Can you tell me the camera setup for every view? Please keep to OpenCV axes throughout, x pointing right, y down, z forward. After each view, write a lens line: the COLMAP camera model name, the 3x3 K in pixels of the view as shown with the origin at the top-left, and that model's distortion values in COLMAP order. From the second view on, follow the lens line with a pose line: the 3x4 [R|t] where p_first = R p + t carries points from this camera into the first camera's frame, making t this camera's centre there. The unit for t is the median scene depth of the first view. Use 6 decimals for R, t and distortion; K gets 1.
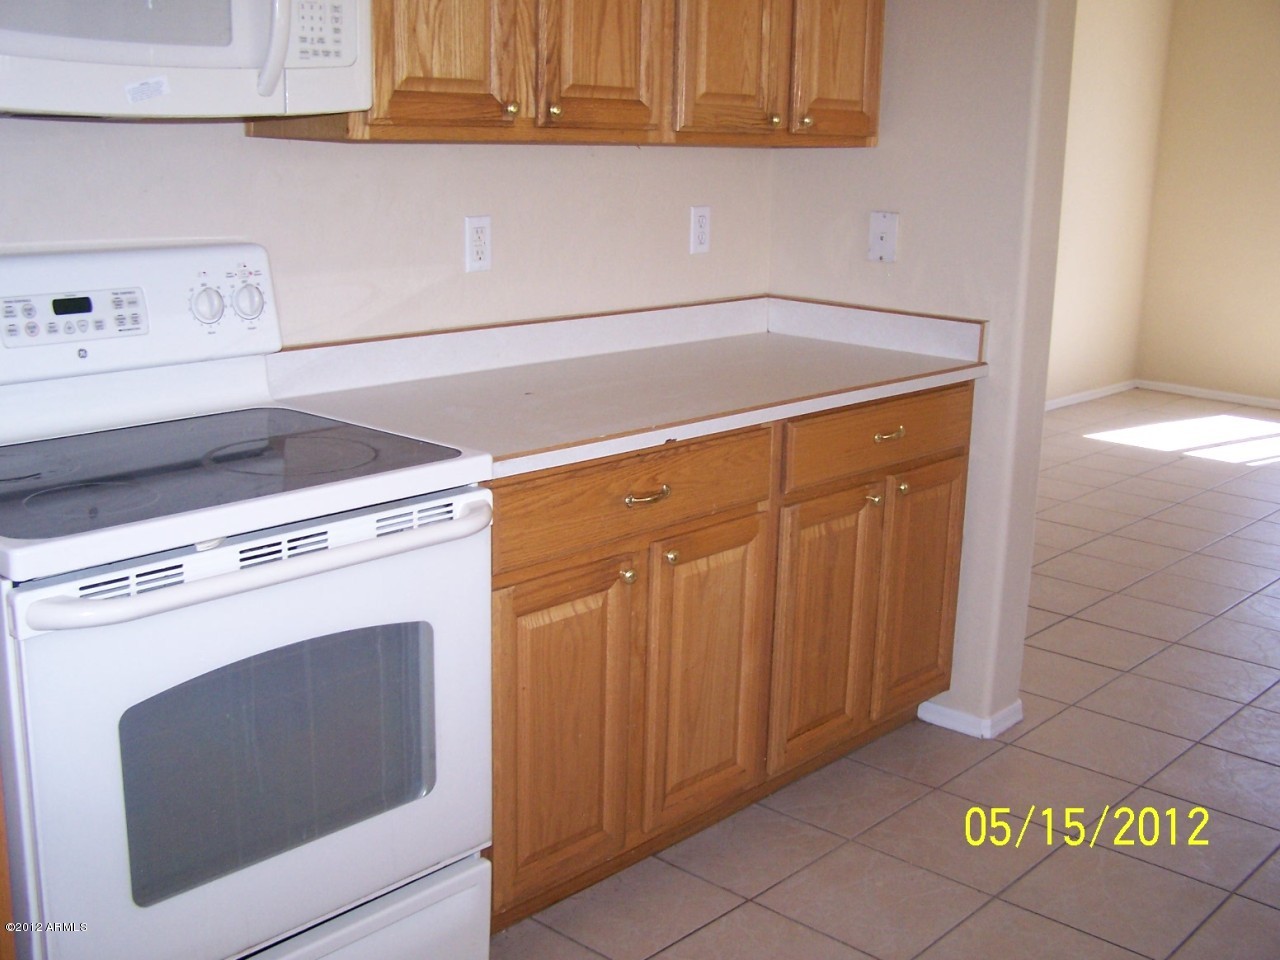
lens RADIAL K [[1462.1, 0, 640.0], [0, 1462.1, 480.0], [0, 0, 1]] dist [-0.239308, 0.423080]
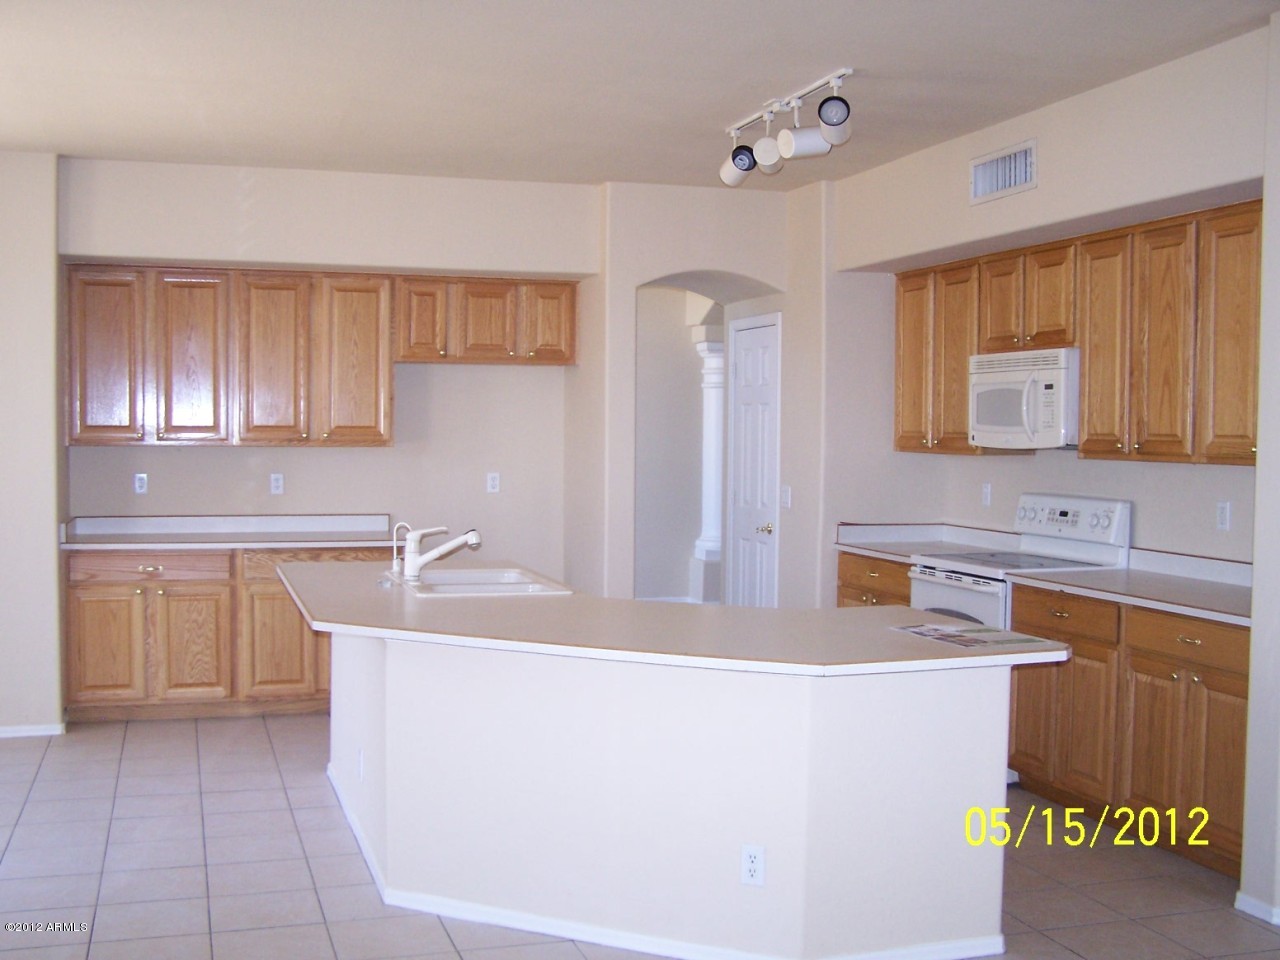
lens RADIAL K [[1462.1, 0, 640.0], [0, 1462.1, 480.0], [0, 0, 1]] dist [-0.239308, 0.423080]
pose [[-0.504124, -0.000818, -0.863631, 2.238573], [-0.224629, 0.965706, 0.130207, -0.330455], [0.833907, 0.259637, -0.487019, 1.485207]]
